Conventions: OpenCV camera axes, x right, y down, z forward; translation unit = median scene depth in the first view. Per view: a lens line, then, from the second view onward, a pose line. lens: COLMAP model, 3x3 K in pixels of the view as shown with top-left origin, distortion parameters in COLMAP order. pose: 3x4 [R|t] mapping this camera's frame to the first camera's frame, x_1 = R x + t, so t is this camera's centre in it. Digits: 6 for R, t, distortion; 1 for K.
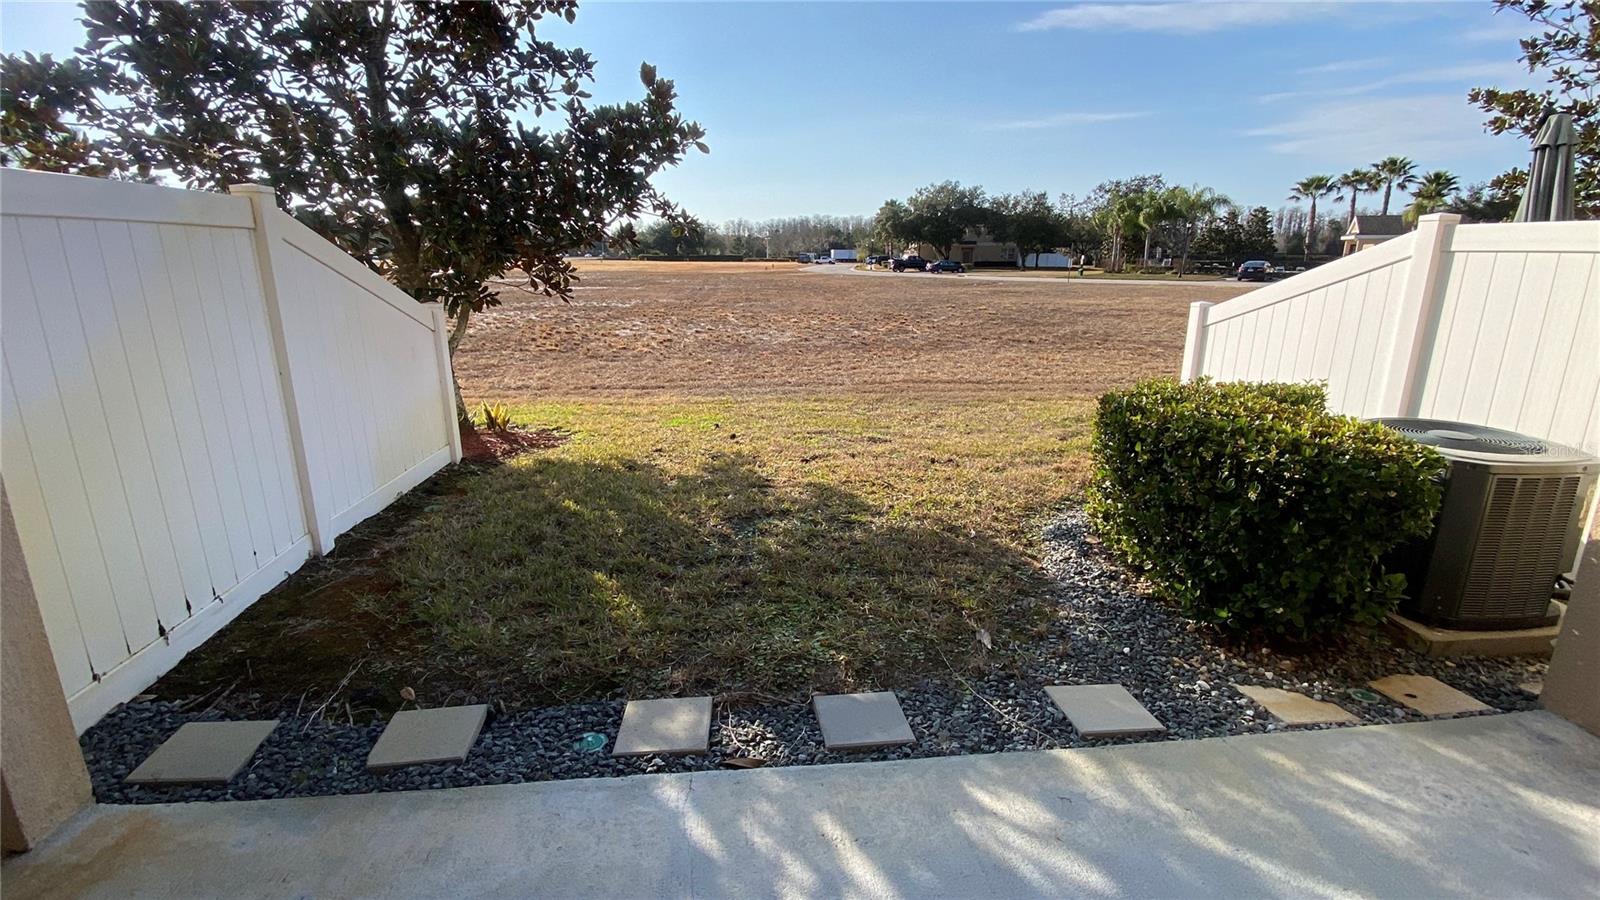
lens RADIAL K [[719.0, 0, 804.3], [0, 719.0, 447.1], [0, 0, 1]] dist [0.016229, -0.022993]
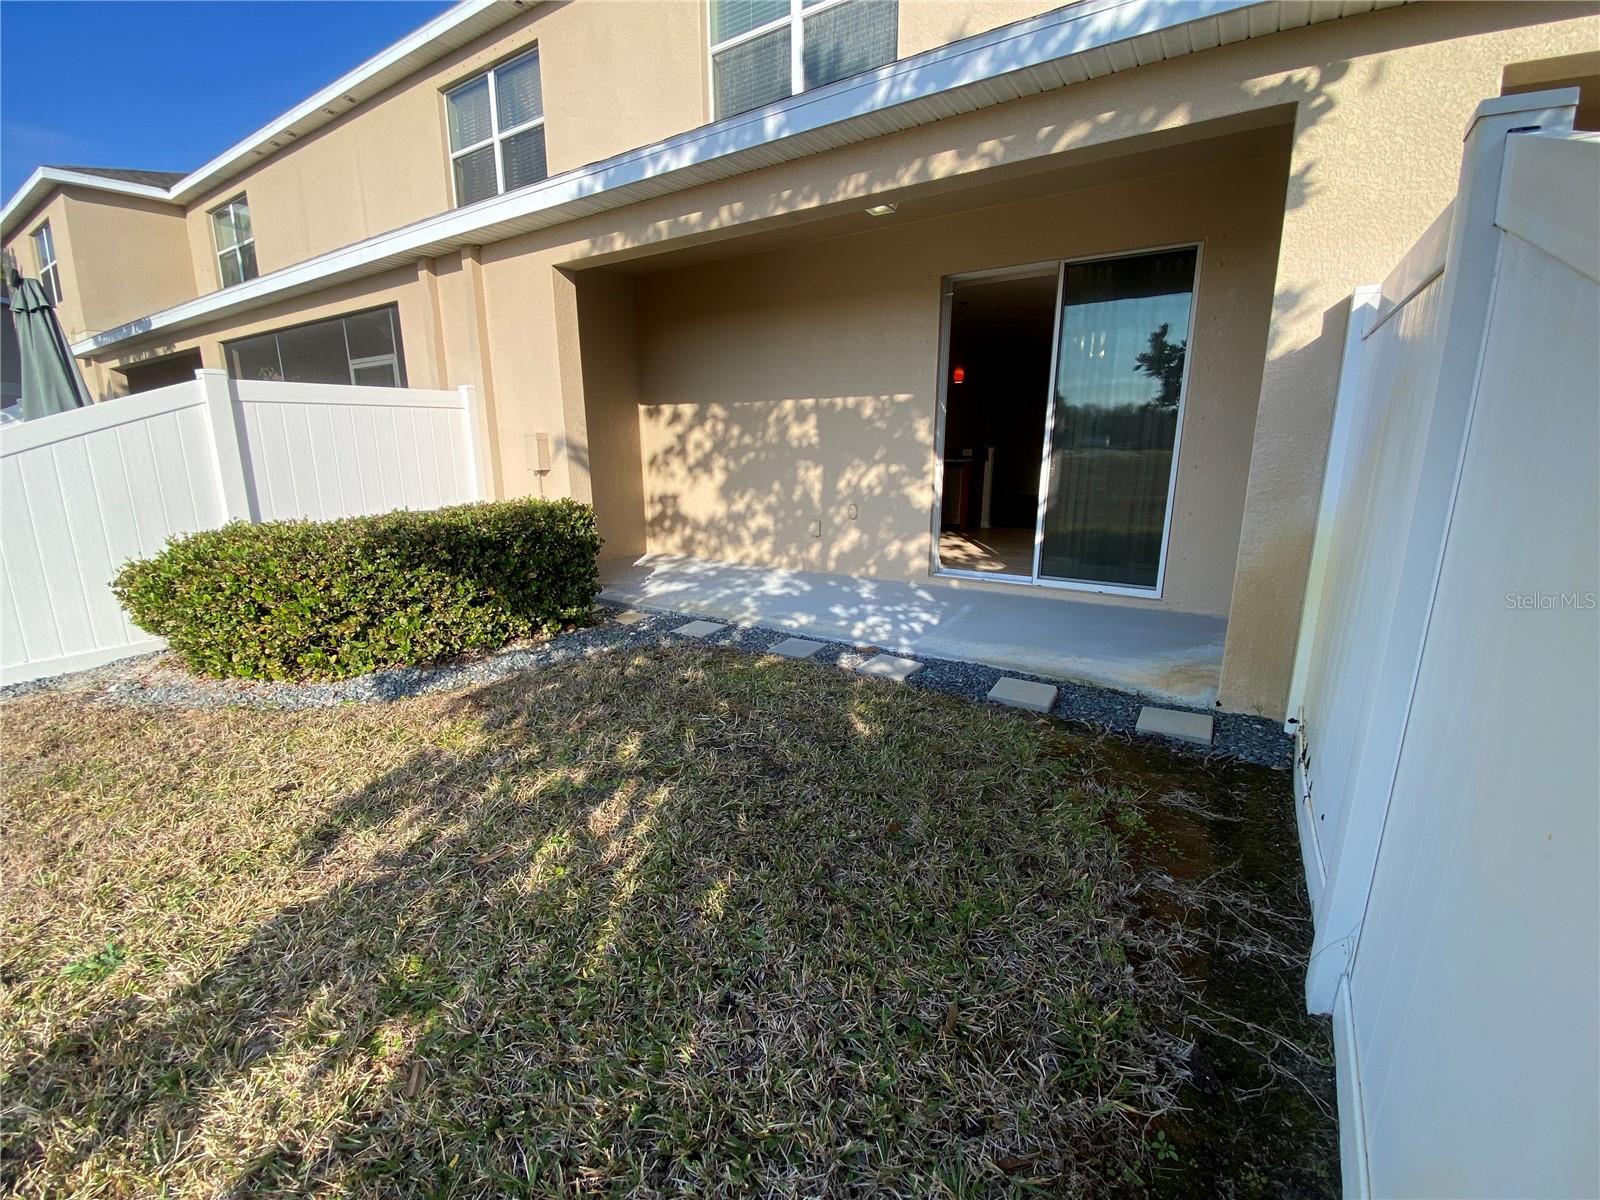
lens RADIAL K [[670.8, 0, 797.4], [0, 670.8, 601.9], [0, 0, 1]] dist [0.039864, -0.031370]
pose [[-0.773630, -0.138176, 0.618388, -0.546849], [0.165306, 0.898125, 0.407487, -0.242598], [-0.611695, 0.417467, -0.671975, 1.182612]]
